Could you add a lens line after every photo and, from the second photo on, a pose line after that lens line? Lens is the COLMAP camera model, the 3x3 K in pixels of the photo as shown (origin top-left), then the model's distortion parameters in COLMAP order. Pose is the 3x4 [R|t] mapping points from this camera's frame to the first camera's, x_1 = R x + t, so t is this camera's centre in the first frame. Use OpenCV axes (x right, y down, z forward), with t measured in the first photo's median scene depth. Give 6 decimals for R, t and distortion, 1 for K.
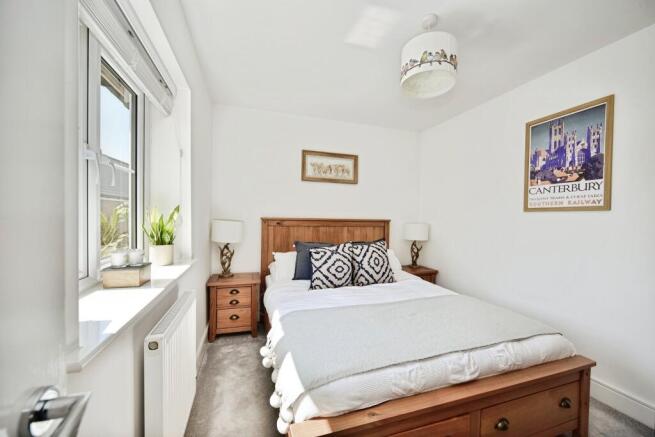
lens RADIAL K [[255.6, 0, 328.8], [0, 255.6, 220.8], [0, 0, 1]] dist [-0.007474, -0.000148]
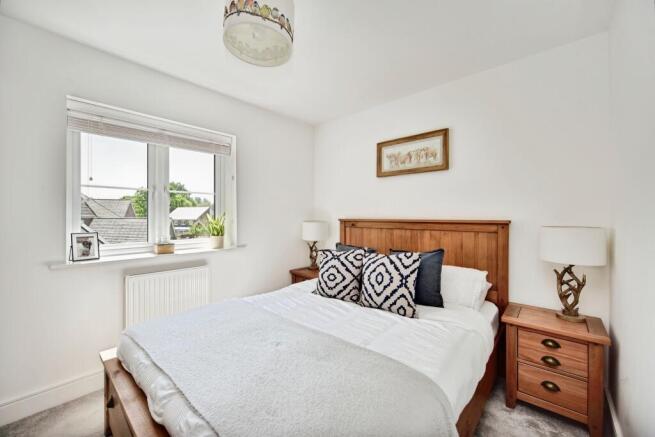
lens RADIAL K [[255.6, 0, 328.7], [0, 255.6, 216.9], [0, 0, 1]] dist [-0.007474, -0.000148]
pose [[0.510998, -0.014833, -0.859454, 0.572905], [-0.005103, 0.999781, -0.020289, 0.000948], [0.859567, 0.014753, 0.510810, 0.394425]]
